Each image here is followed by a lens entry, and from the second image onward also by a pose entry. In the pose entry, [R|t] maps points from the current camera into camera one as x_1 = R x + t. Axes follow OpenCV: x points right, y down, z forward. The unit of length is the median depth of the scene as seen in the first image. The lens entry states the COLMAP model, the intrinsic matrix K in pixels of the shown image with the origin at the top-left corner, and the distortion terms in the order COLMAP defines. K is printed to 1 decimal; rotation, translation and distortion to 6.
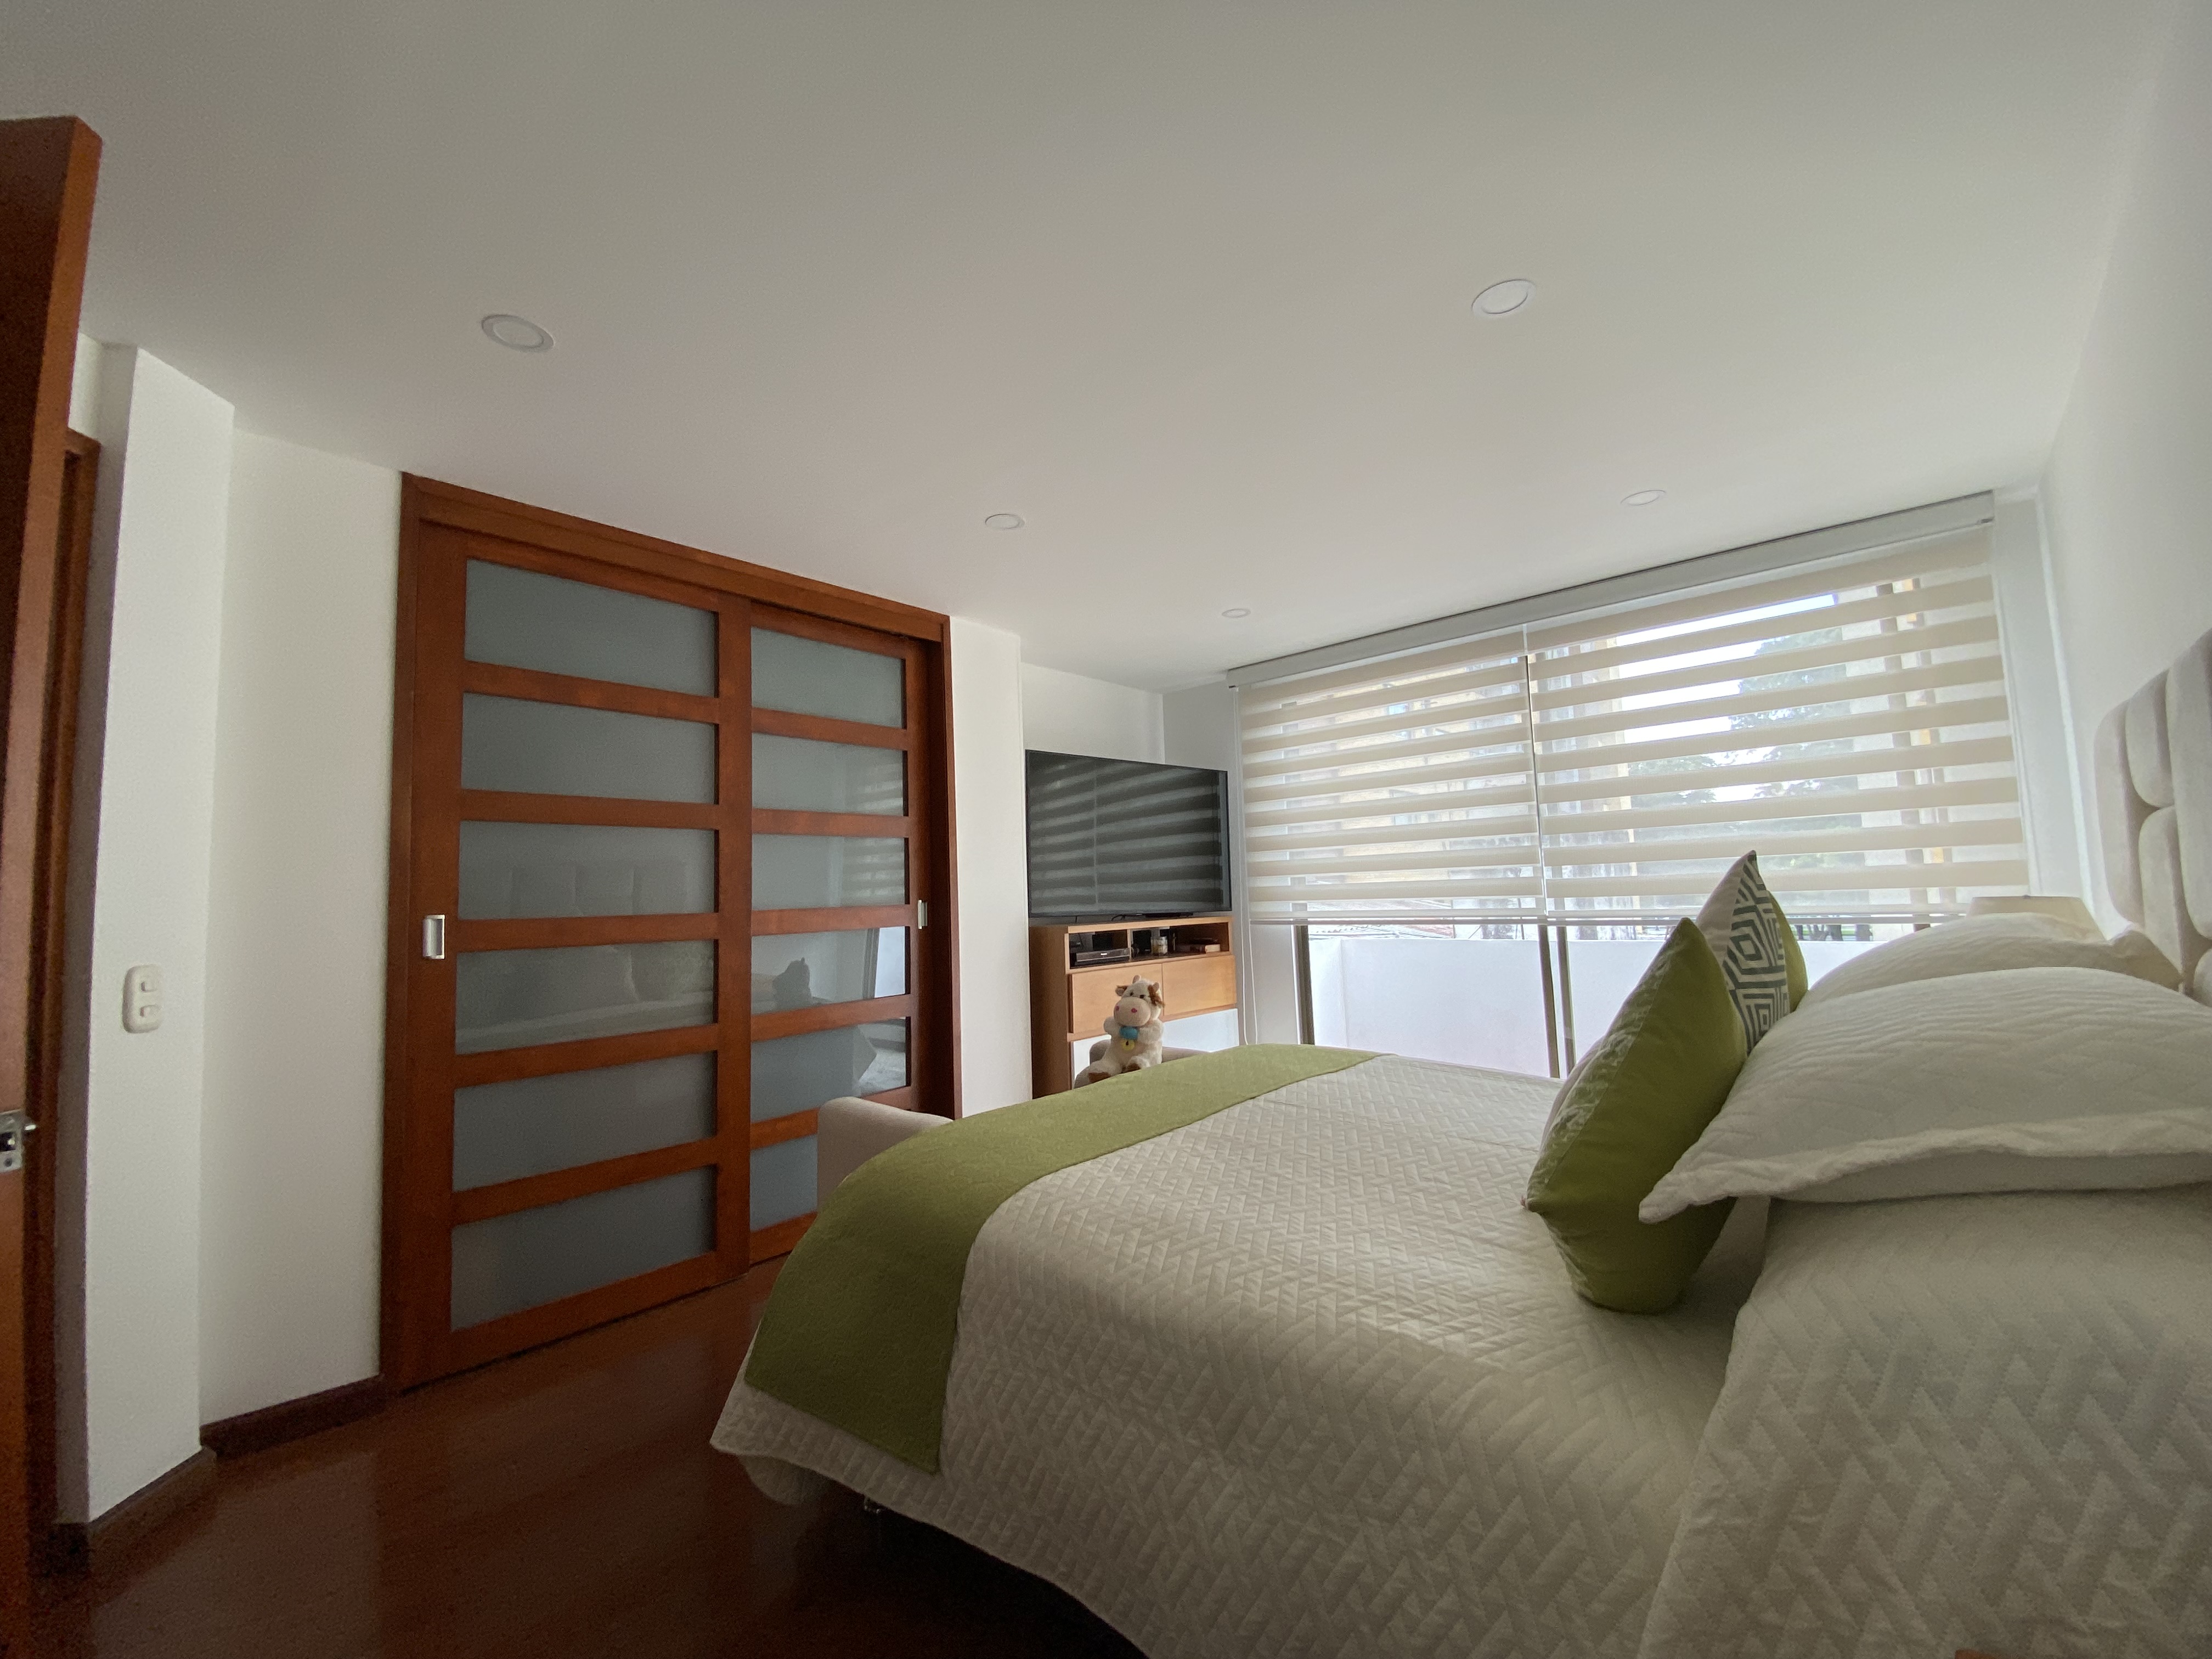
lens RADIAL K [[893.5, 0, 1106.0], [0, 893.5, 829.5], [0, 0, 1]] dist [0.050972, -0.017112]
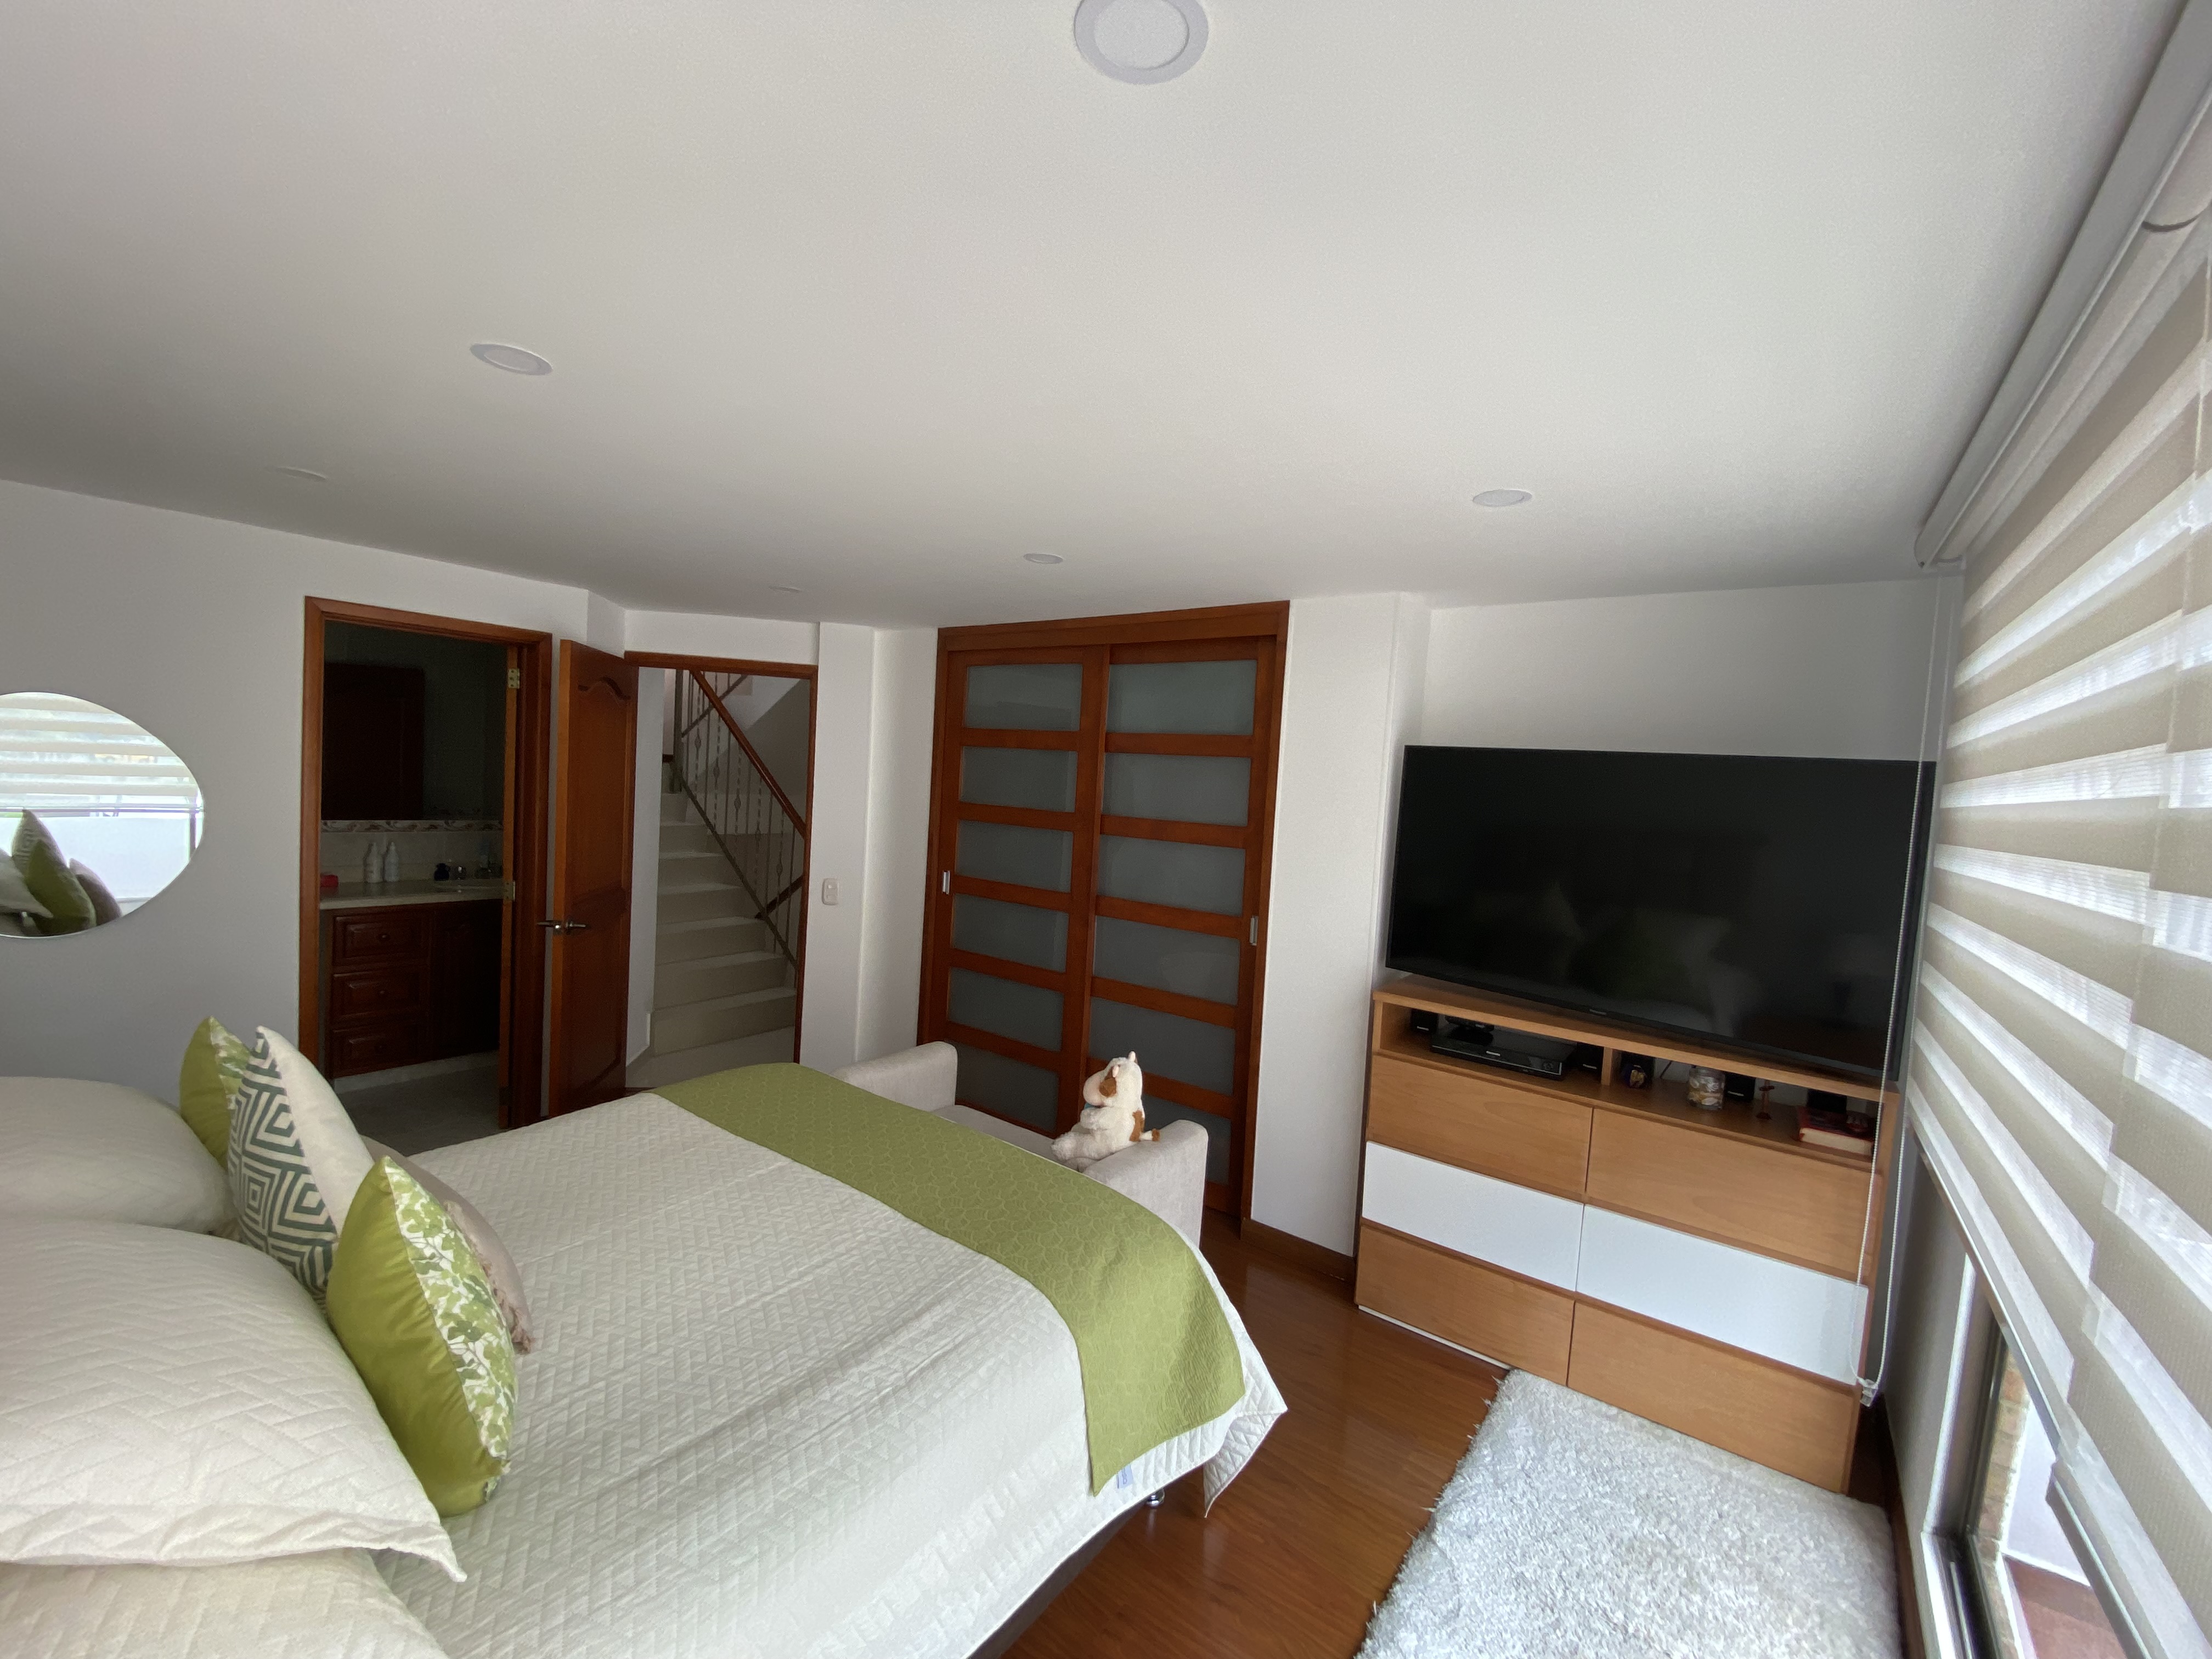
lens RADIAL K [[899.2, 0, 1106.0], [0, 899.2, 829.5], [0, 0, 1]] dist [0.012699, -0.017865]
pose [[0.081055, 0.088576, -0.992766, 0.858683], [0.009821, 0.995924, 0.089660, -0.117912], [0.996661, -0.017017, 0.079854, 0.928169]]
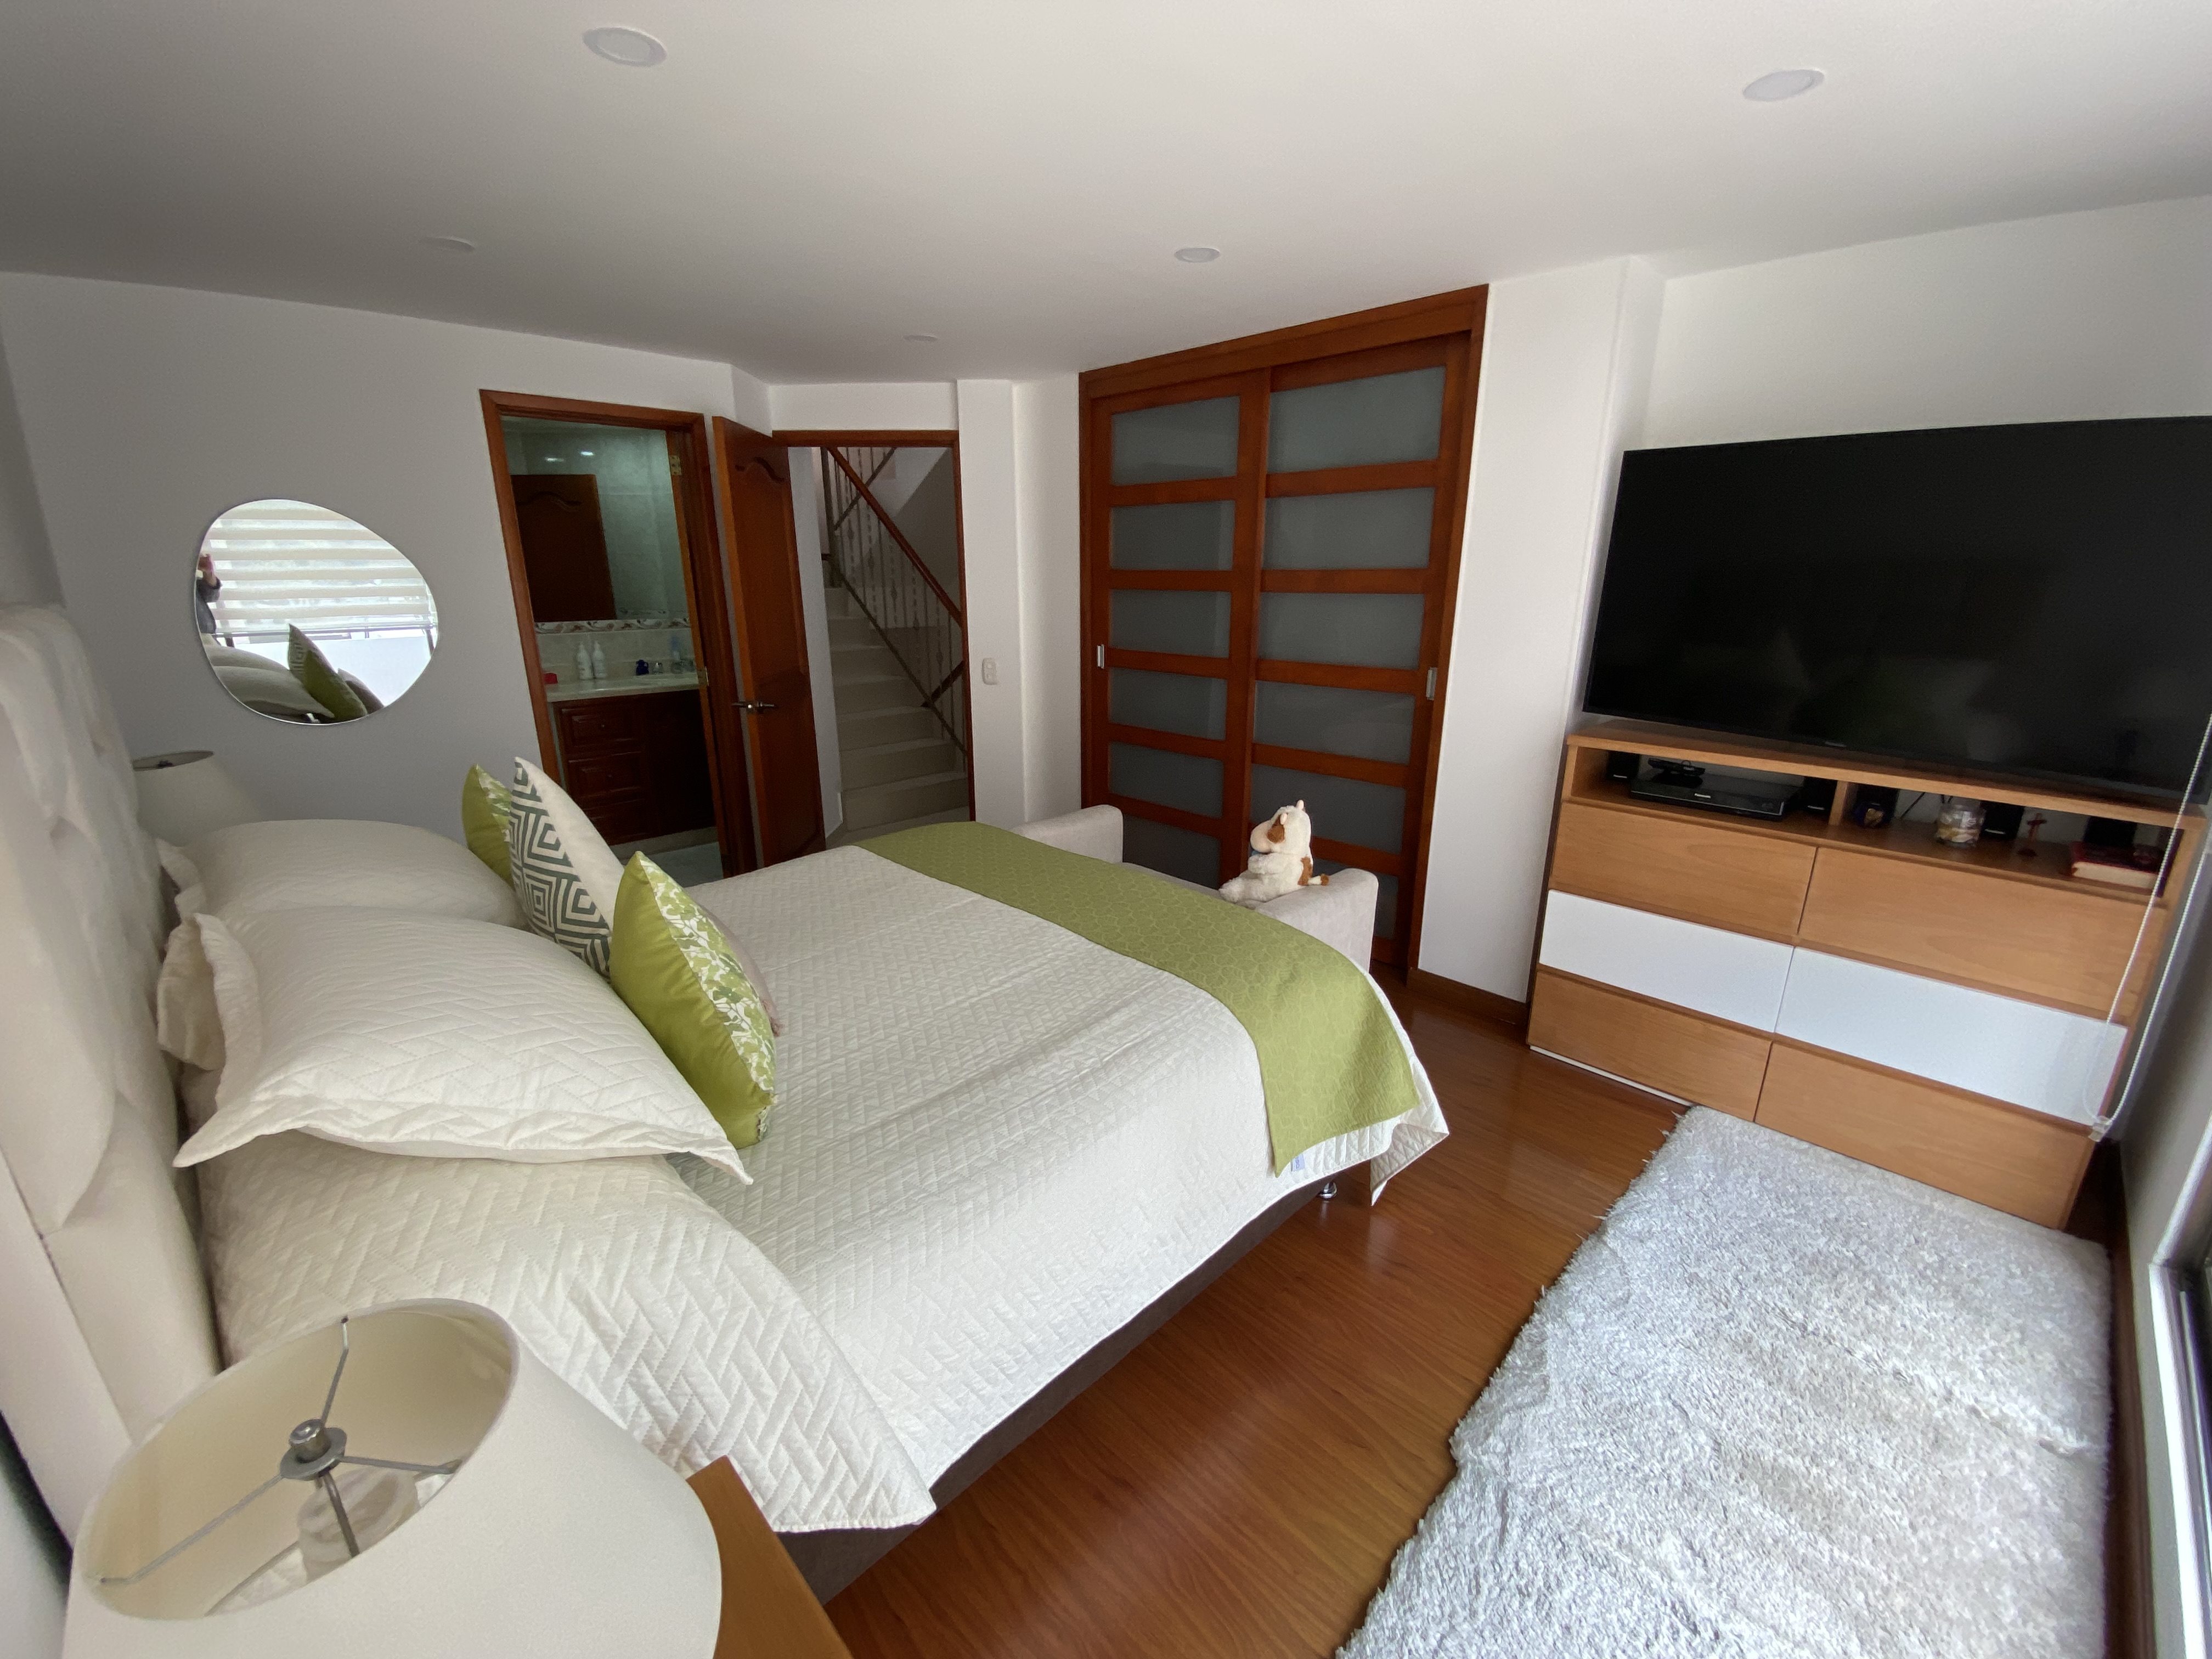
lens RADIAL K [[898.9, 0, 1106.0], [0, 898.9, 829.5], [0, 0, 1]] dist [0.019671, -0.021243]
pose [[-0.075940, 0.308567, -0.948166, 0.855810], [0.076741, 0.949900, 0.302985, -0.076557], [0.994155, -0.049755, -0.095815, 0.915935]]
